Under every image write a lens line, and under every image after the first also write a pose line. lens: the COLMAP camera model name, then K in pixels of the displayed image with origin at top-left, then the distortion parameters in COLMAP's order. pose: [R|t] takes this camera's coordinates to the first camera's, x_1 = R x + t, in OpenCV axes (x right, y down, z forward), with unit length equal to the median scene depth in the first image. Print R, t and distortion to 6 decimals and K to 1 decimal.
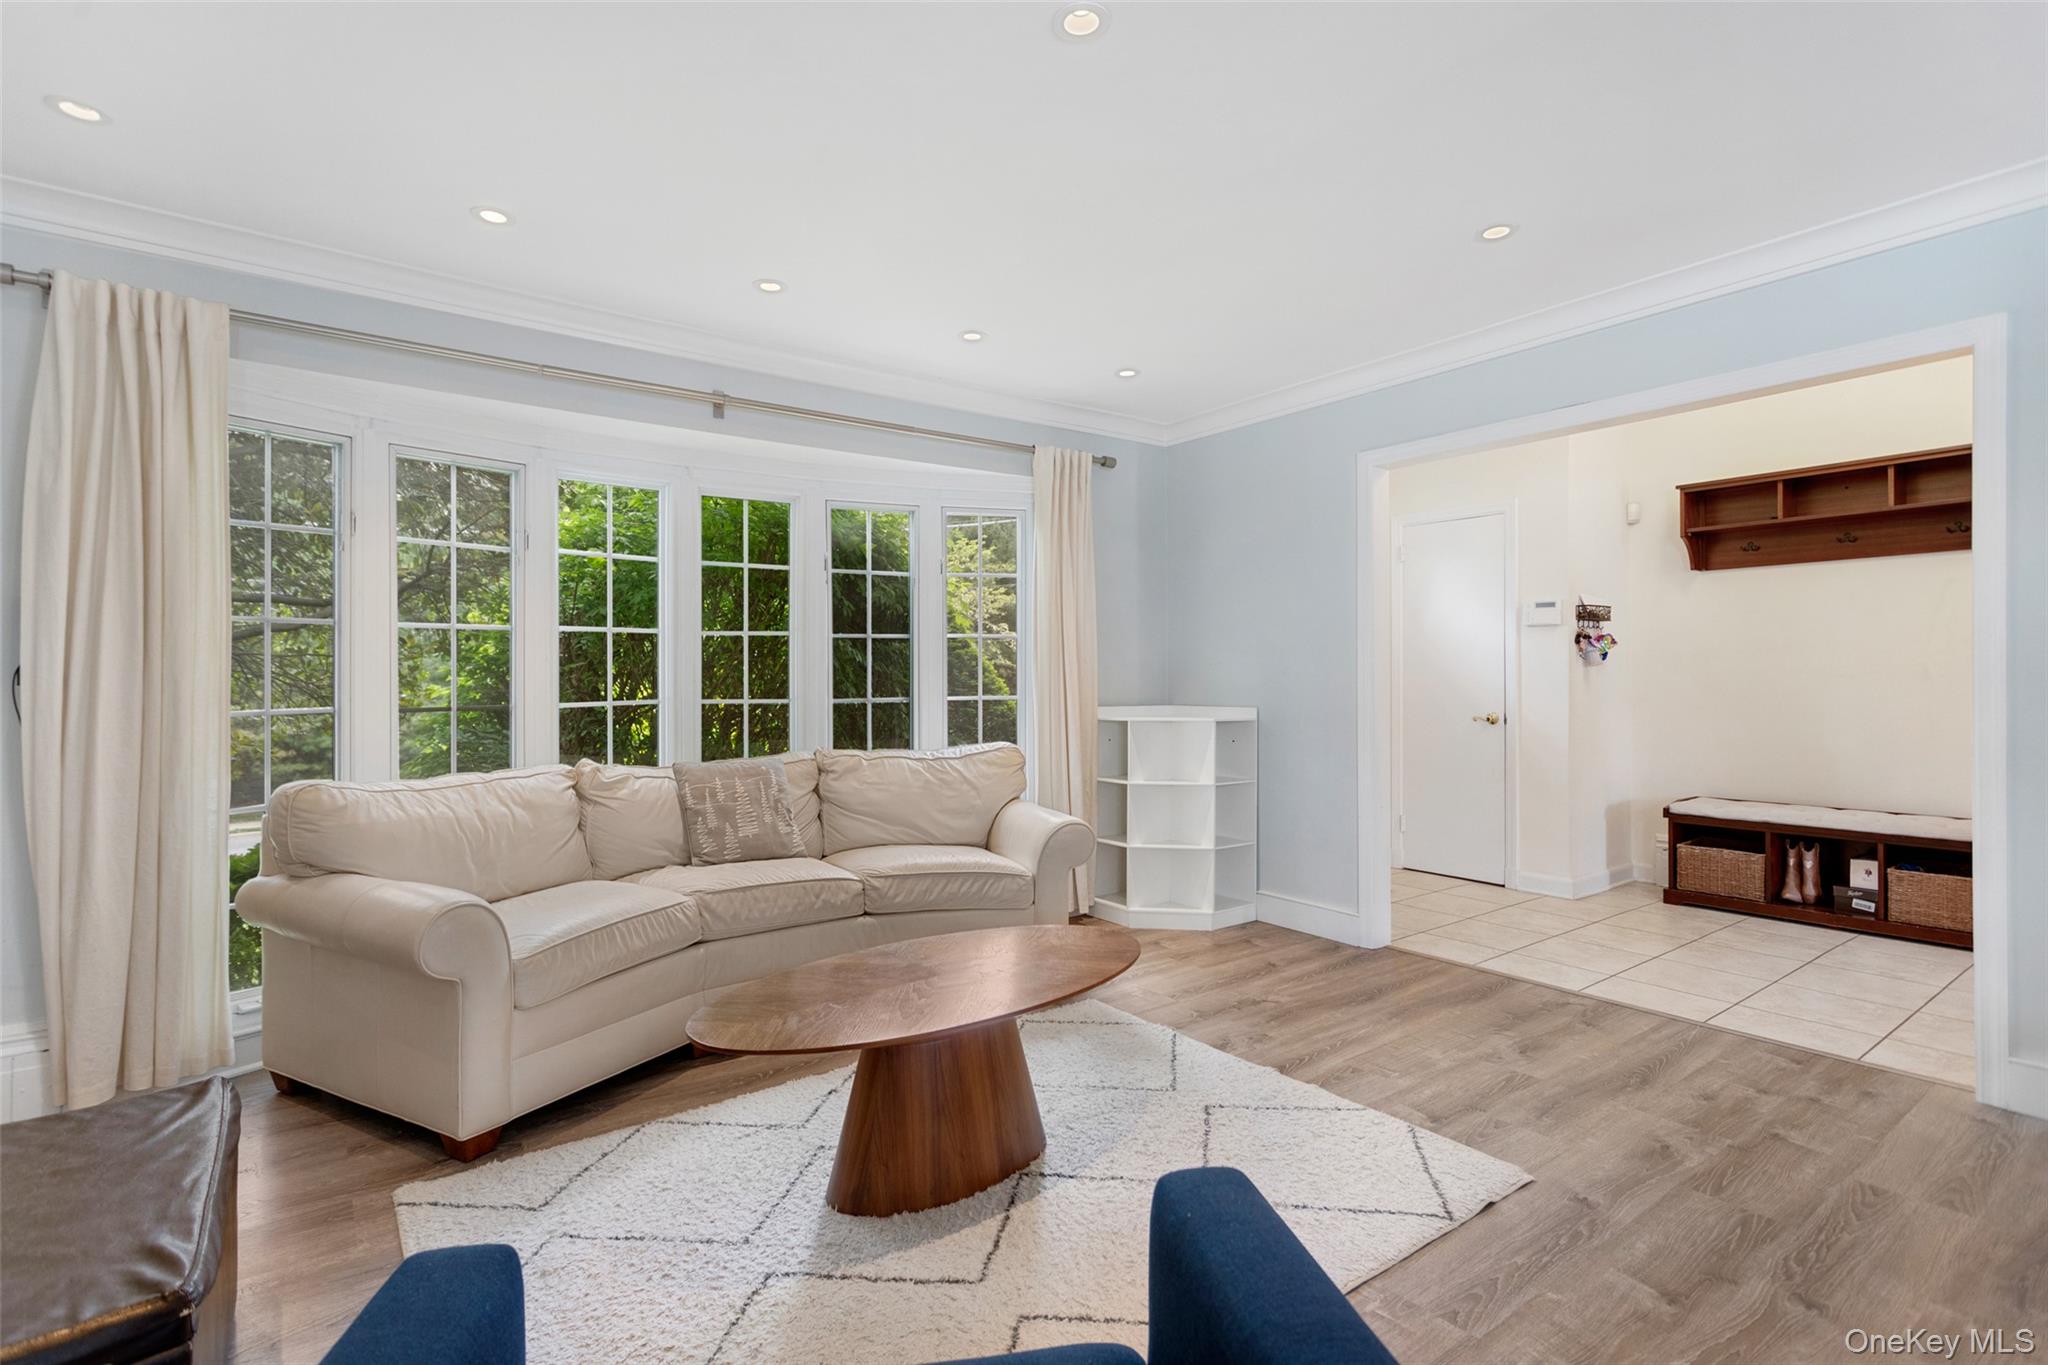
lens RADIAL K [[971.1, 0, 1024.0], [0, 971.1, 682.5], [0, 0, 1]] dist [-0.001159, 0.000323]
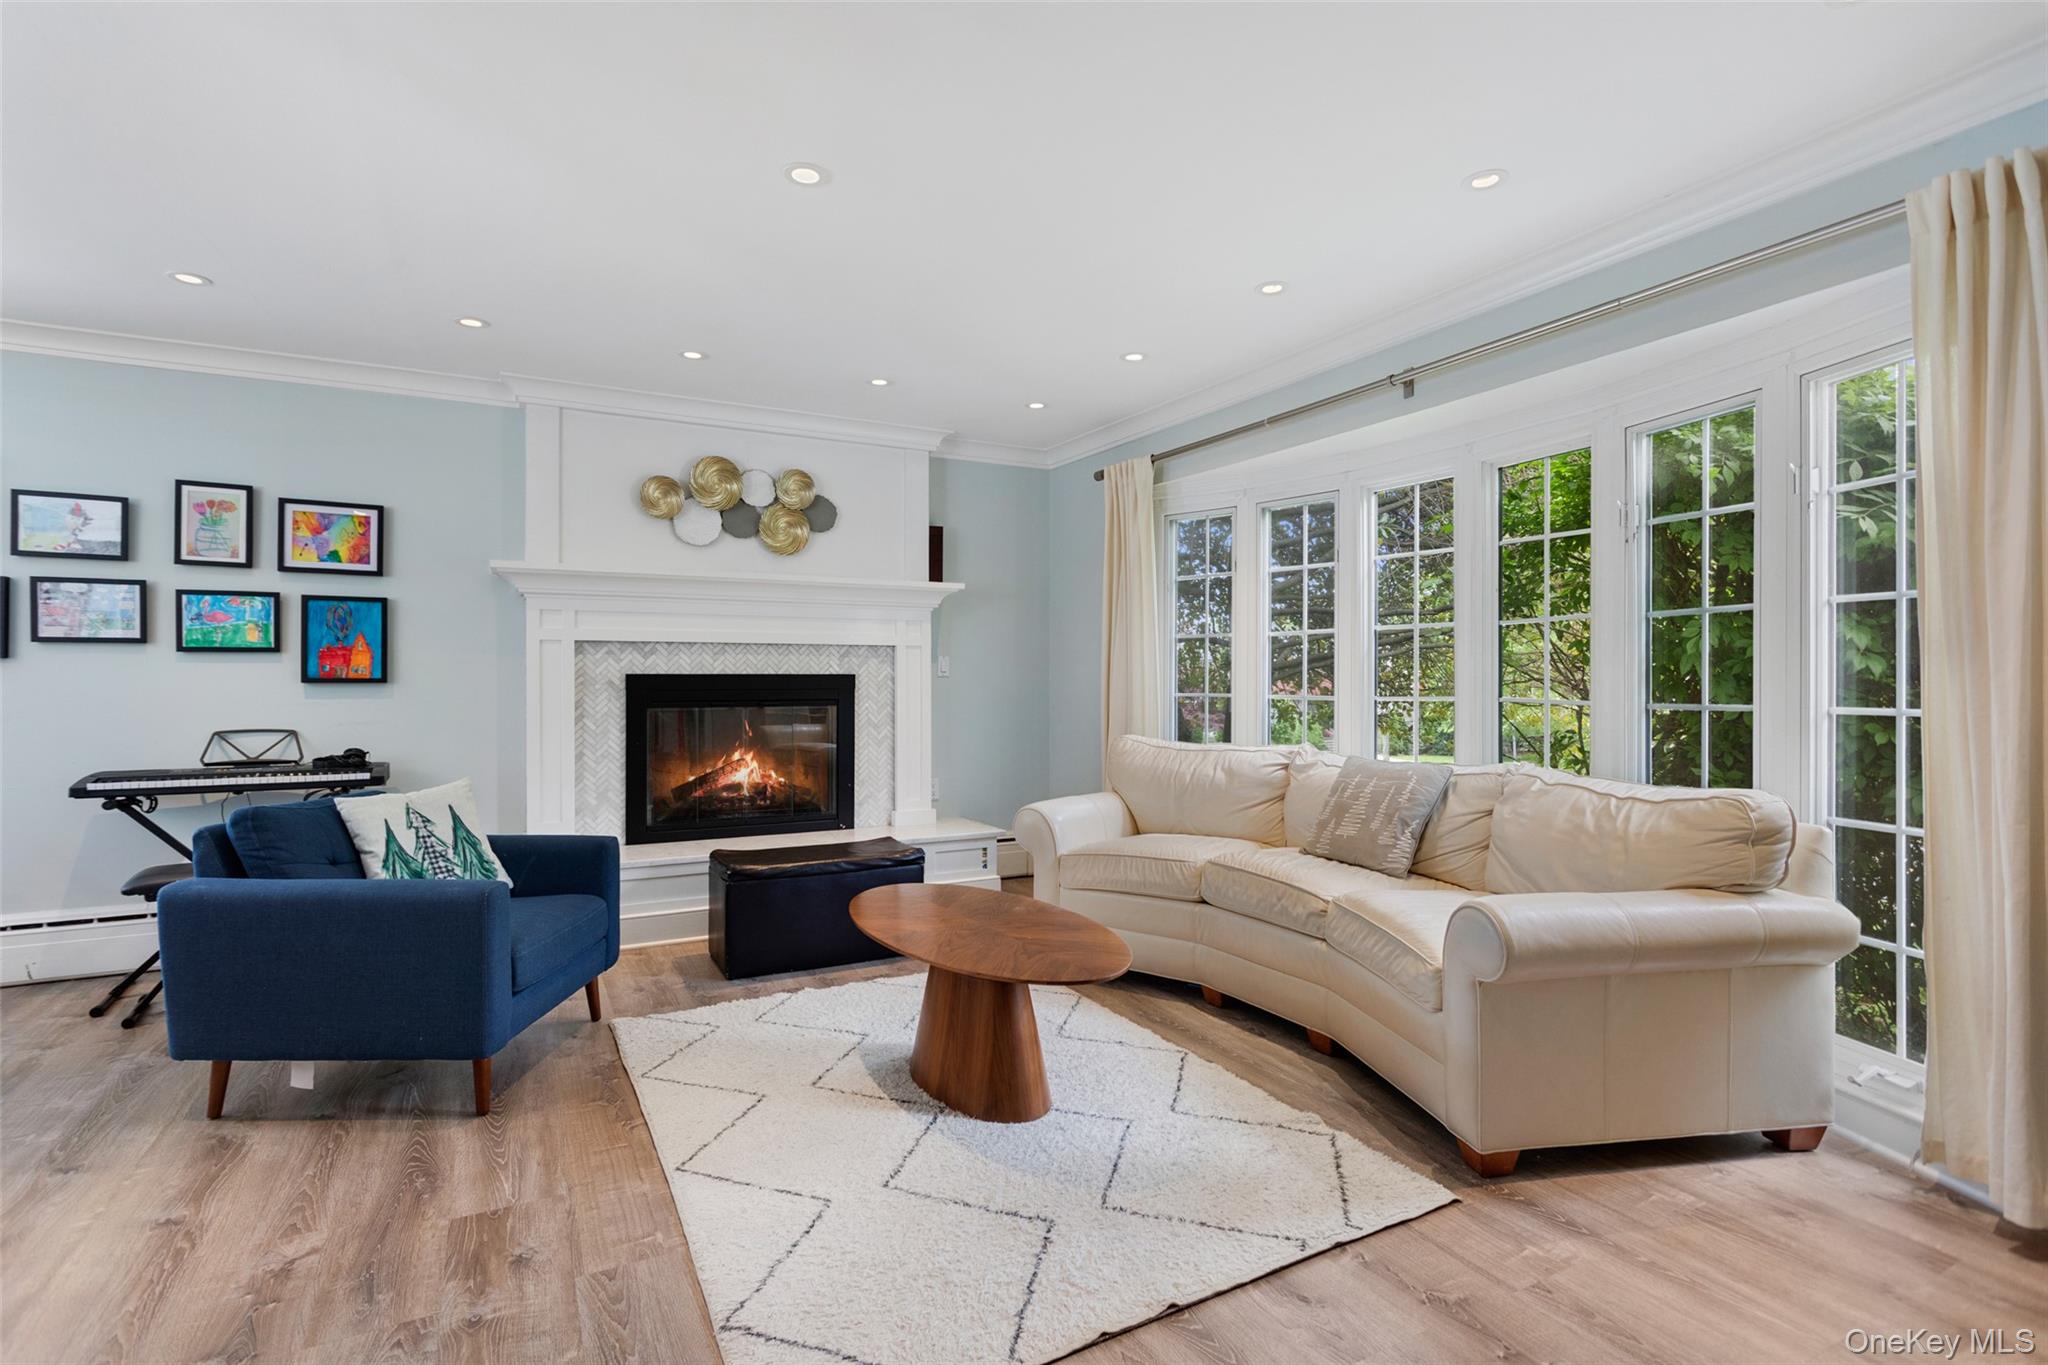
lens RADIAL K [[974.5, 0, 1016.0], [0, 974.5, 677.2], [0, 0, 1]] dist [-0.001660, 0.000694]
pose [[-0.157814, 0.007148, -0.987443, 0.818643], [-0.001103, 0.999972, 0.007415, -0.009738], [0.987468, 0.002260, -0.157801, 0.923094]]
